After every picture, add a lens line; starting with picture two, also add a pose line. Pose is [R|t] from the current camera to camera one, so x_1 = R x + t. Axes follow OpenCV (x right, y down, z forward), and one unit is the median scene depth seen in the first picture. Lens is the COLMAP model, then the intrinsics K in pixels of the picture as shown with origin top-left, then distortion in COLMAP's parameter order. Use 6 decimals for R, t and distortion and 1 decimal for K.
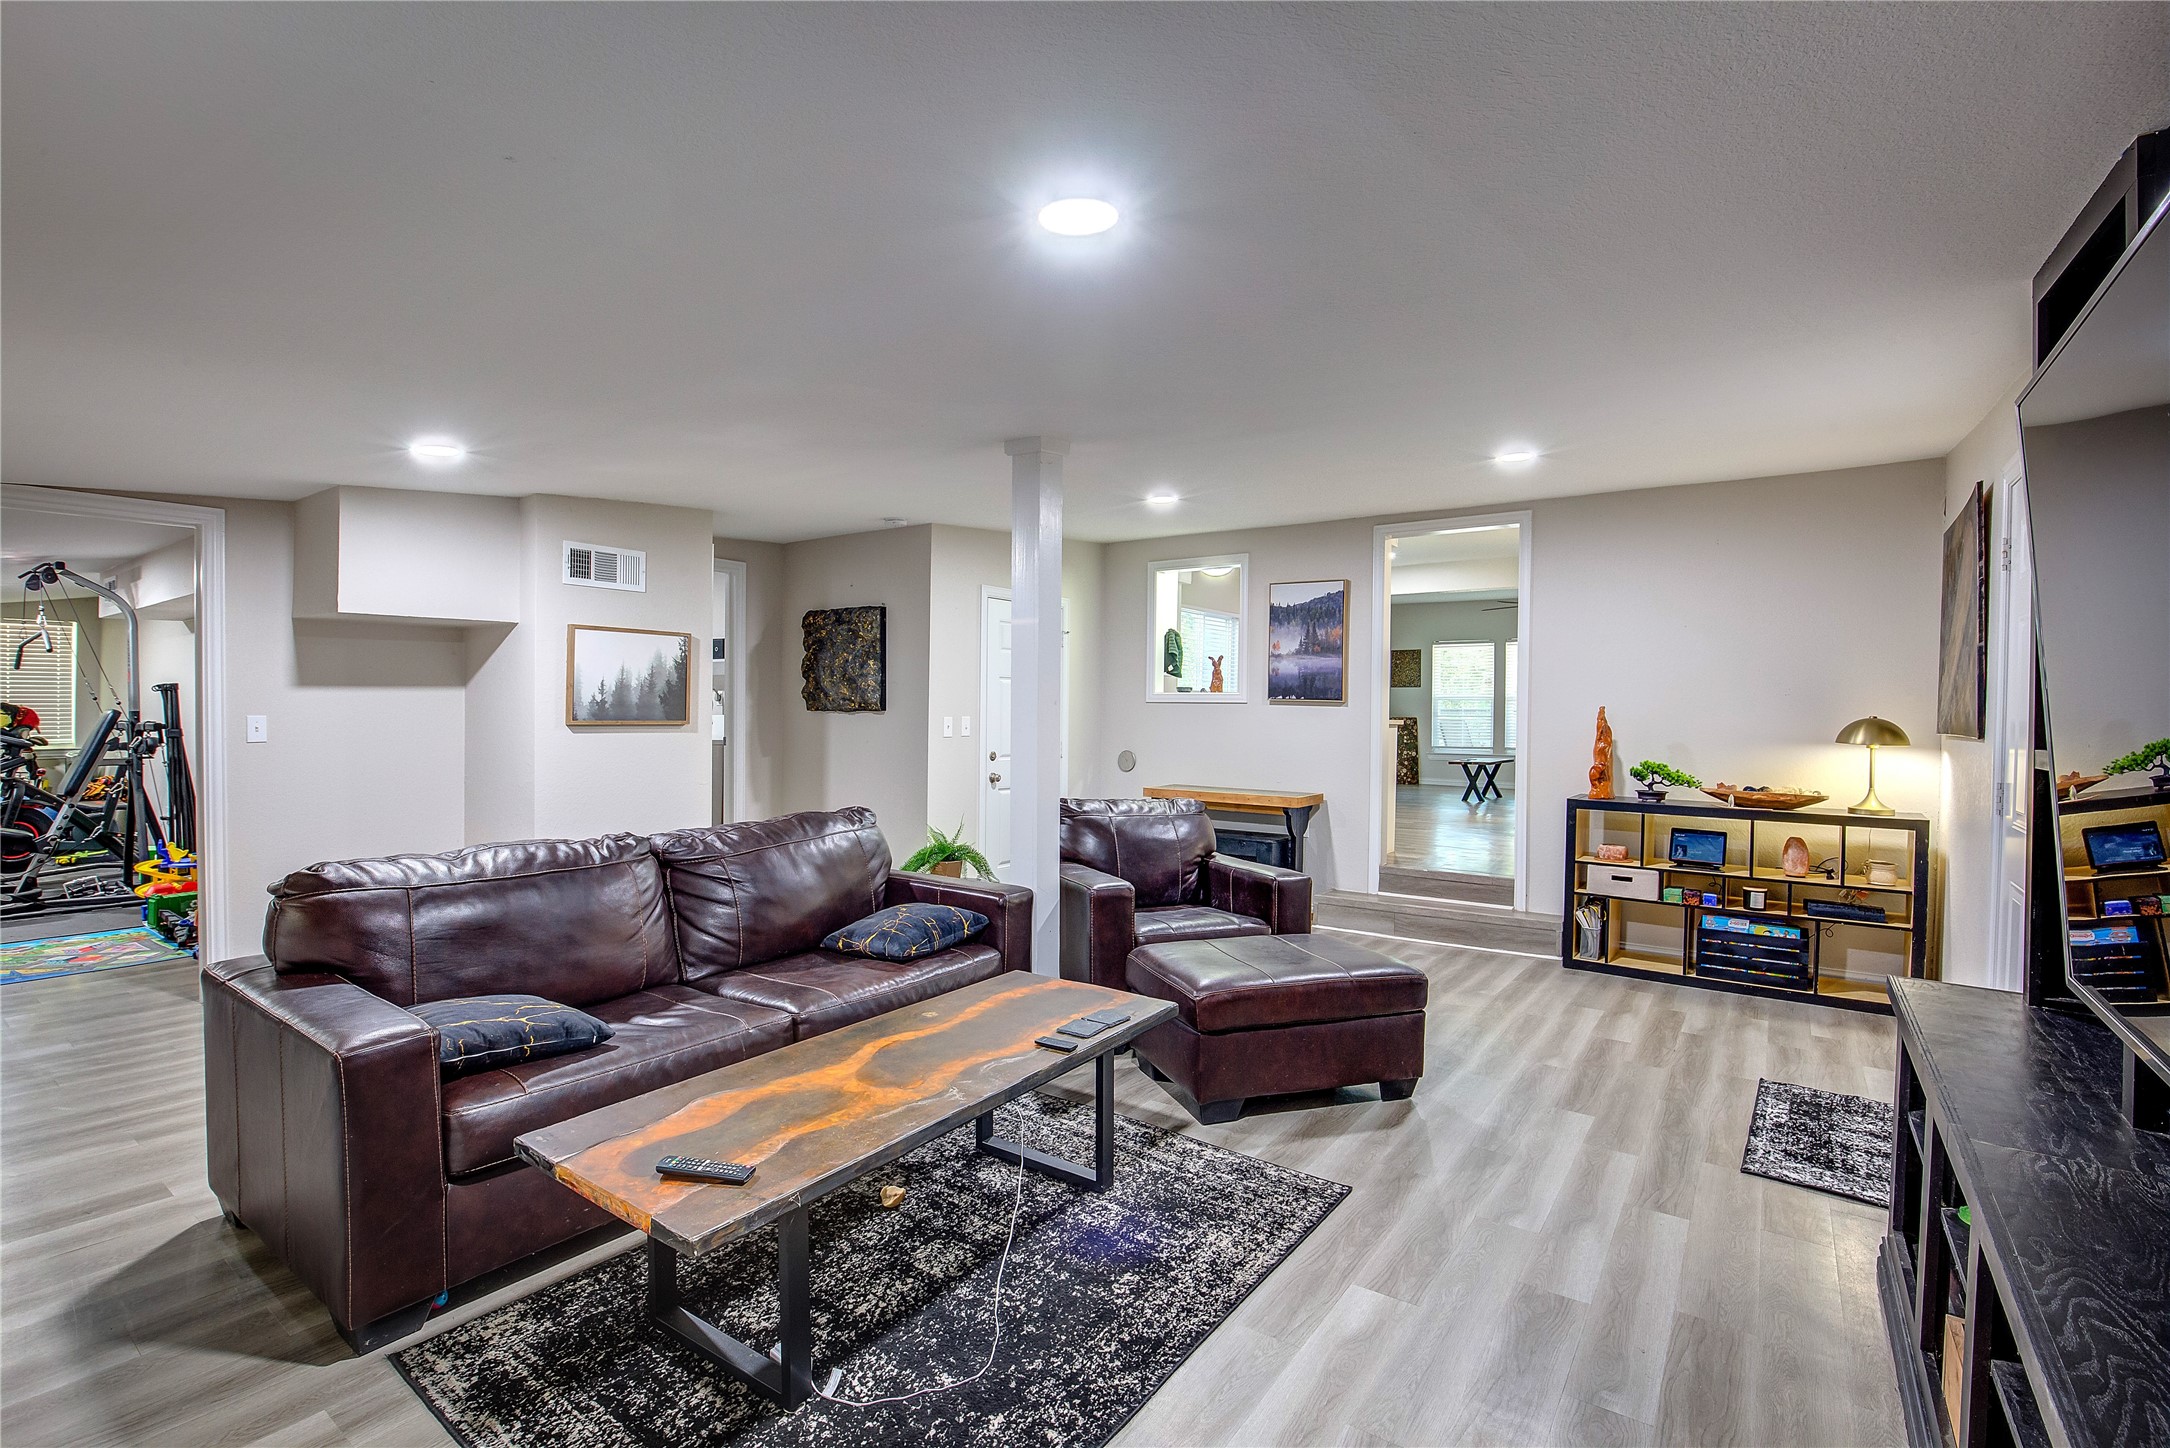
lens RADIAL K [[972.8, 0, 1087.0], [0, 972.8, 719.8], [0, 0, 1]] dist [-0.001850, 0.000038]
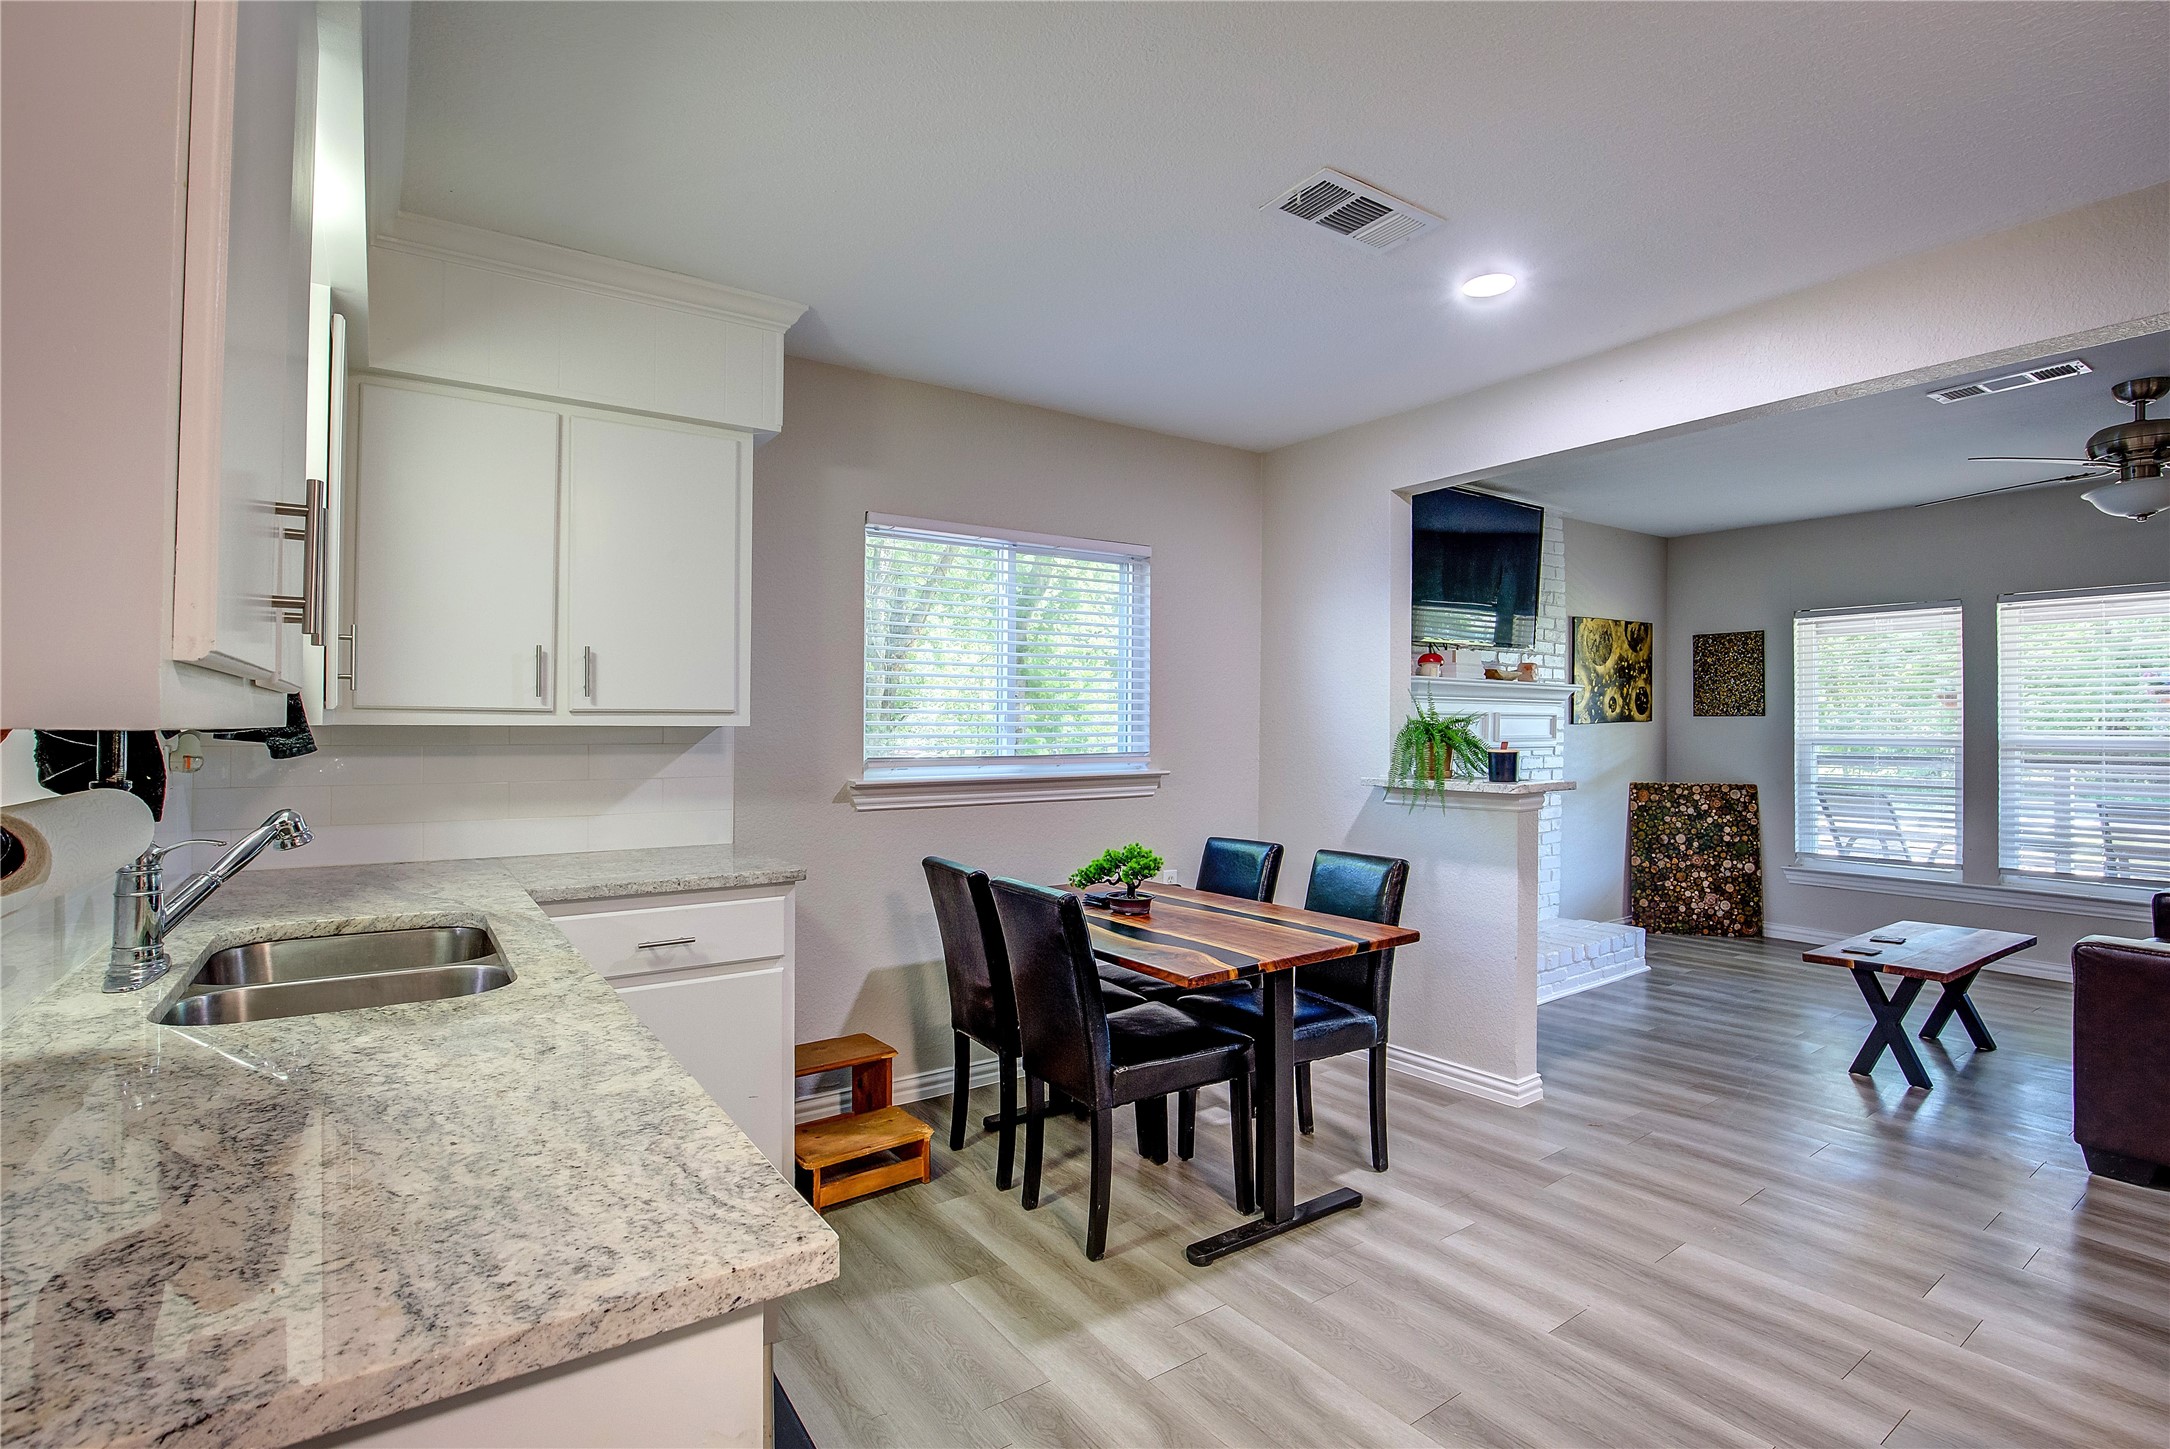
lens RADIAL K [[1028.2, 0, 1071.9], [0, 1028.2, 717.7], [0, 0, 1]] dist [-0.047668, 0.012052]
pose [[0.943942, -0.013735, -0.329827, 0.587193], [0.007177, 0.999752, -0.021091, -0.075520], [0.330034, 0.017542, 0.943806, 1.391784]]
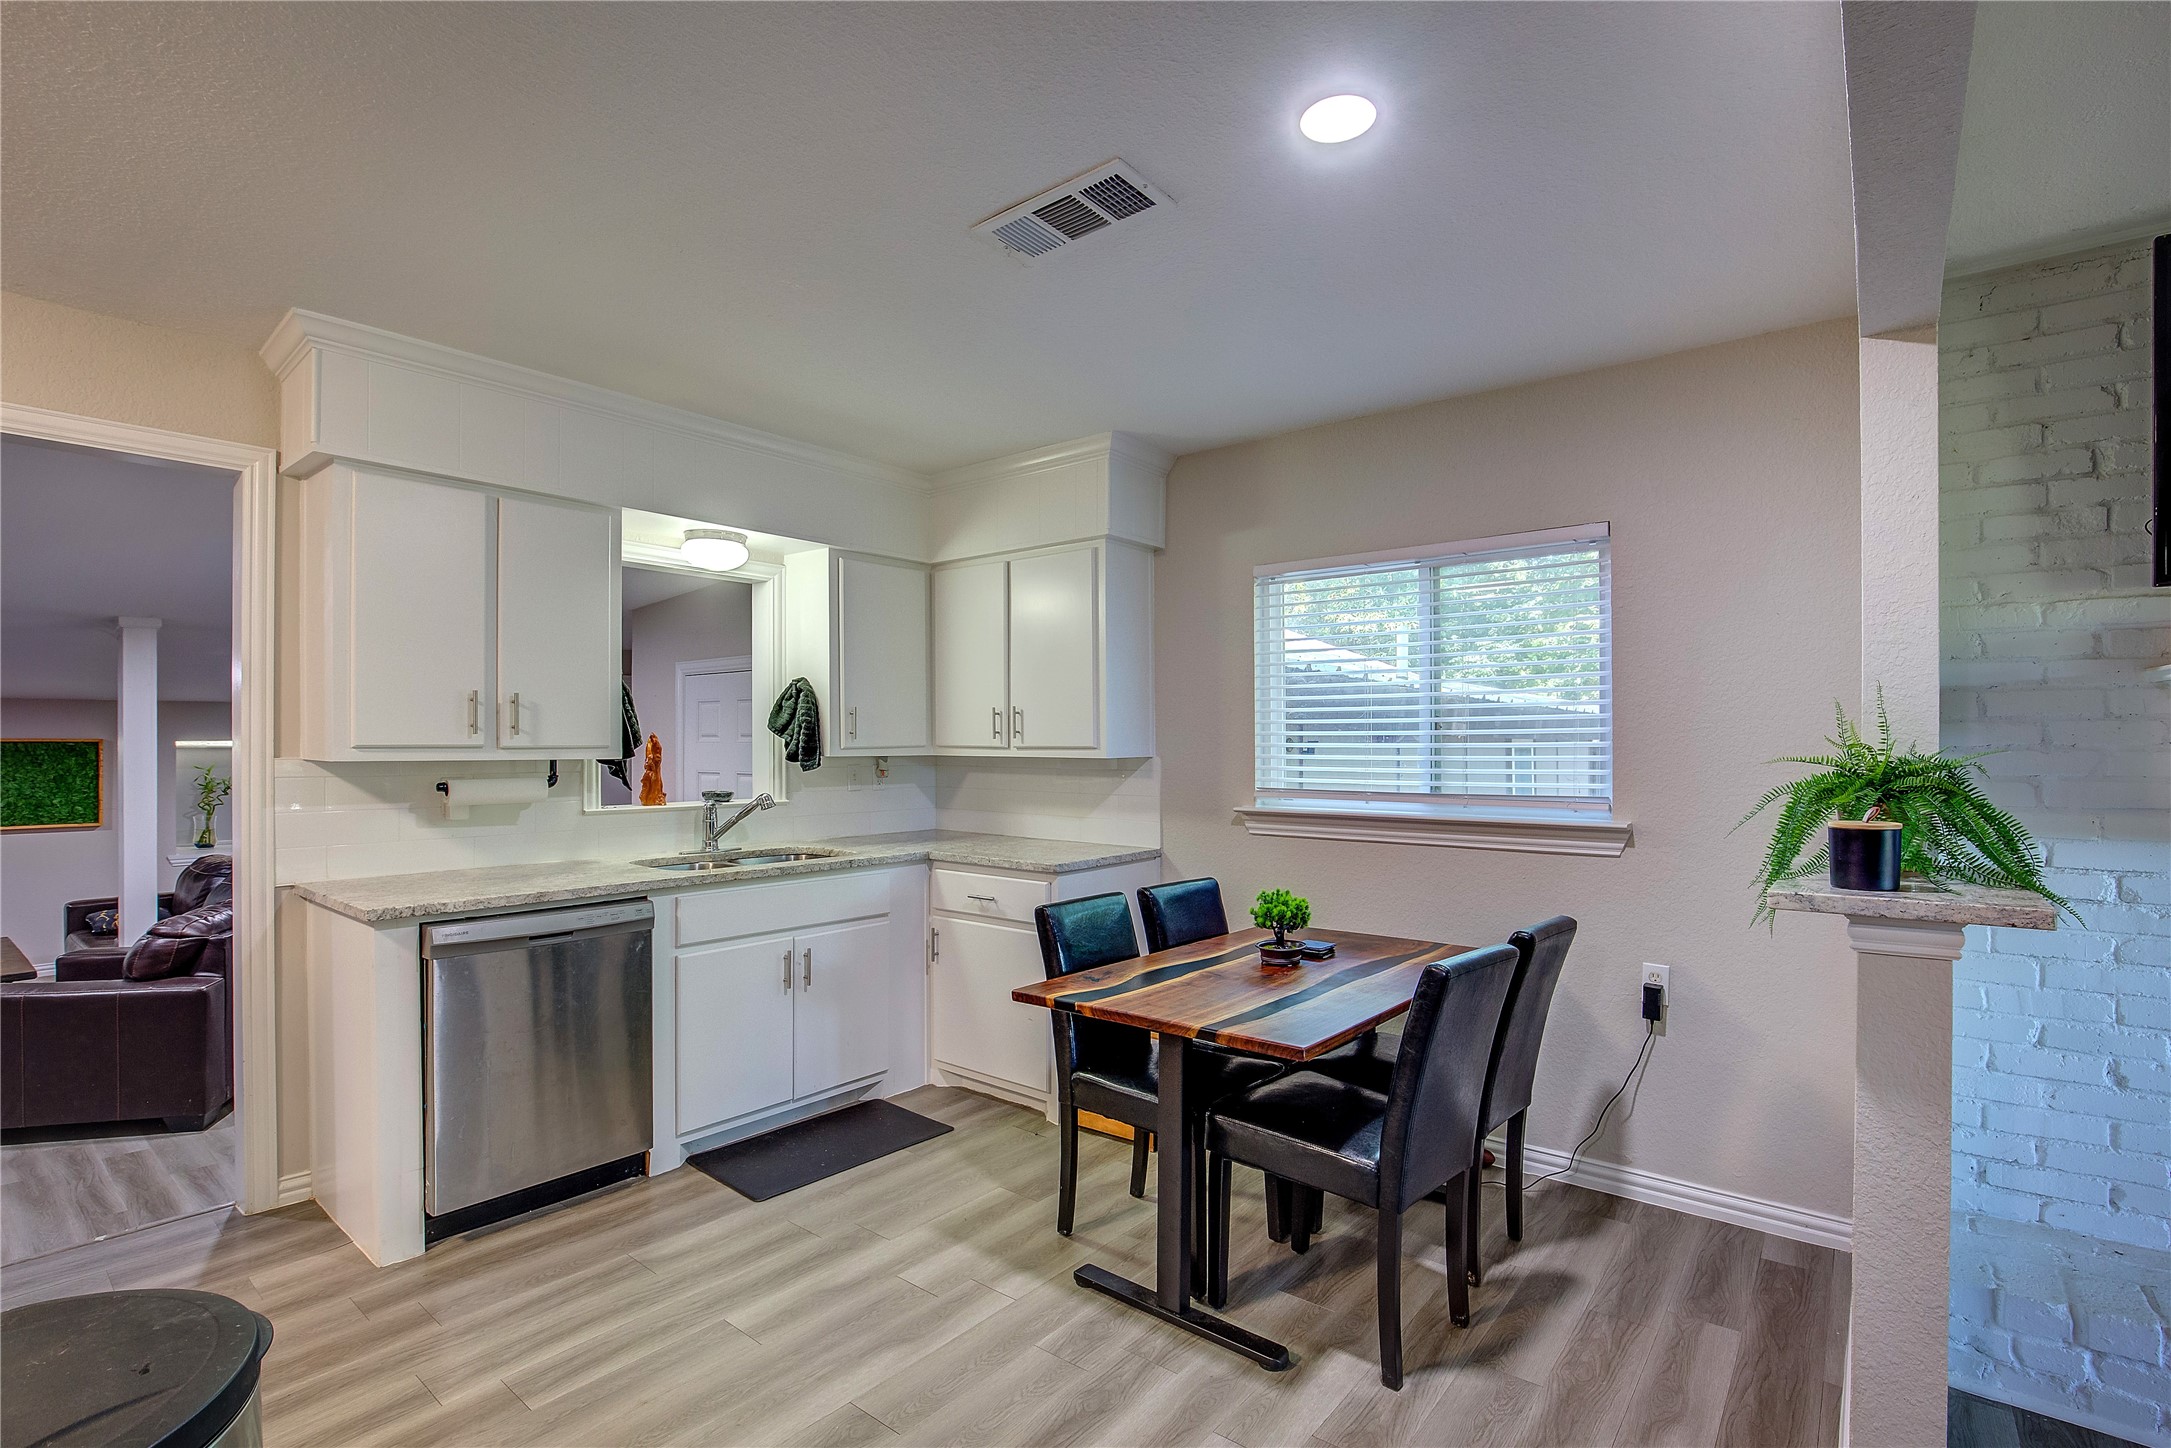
lens RADIAL K [[986.5, 0, 1088.6], [0, 986.5, 744.1], [0, 0, 1]] dist [-0.016862, -0.000253]
pose [[-0.047714, -0.015145, -0.998746, 1.016605], [-0.013487, 0.999804, -0.014516, -0.085267], [0.998770, 0.012777, -0.047909, 1.956070]]
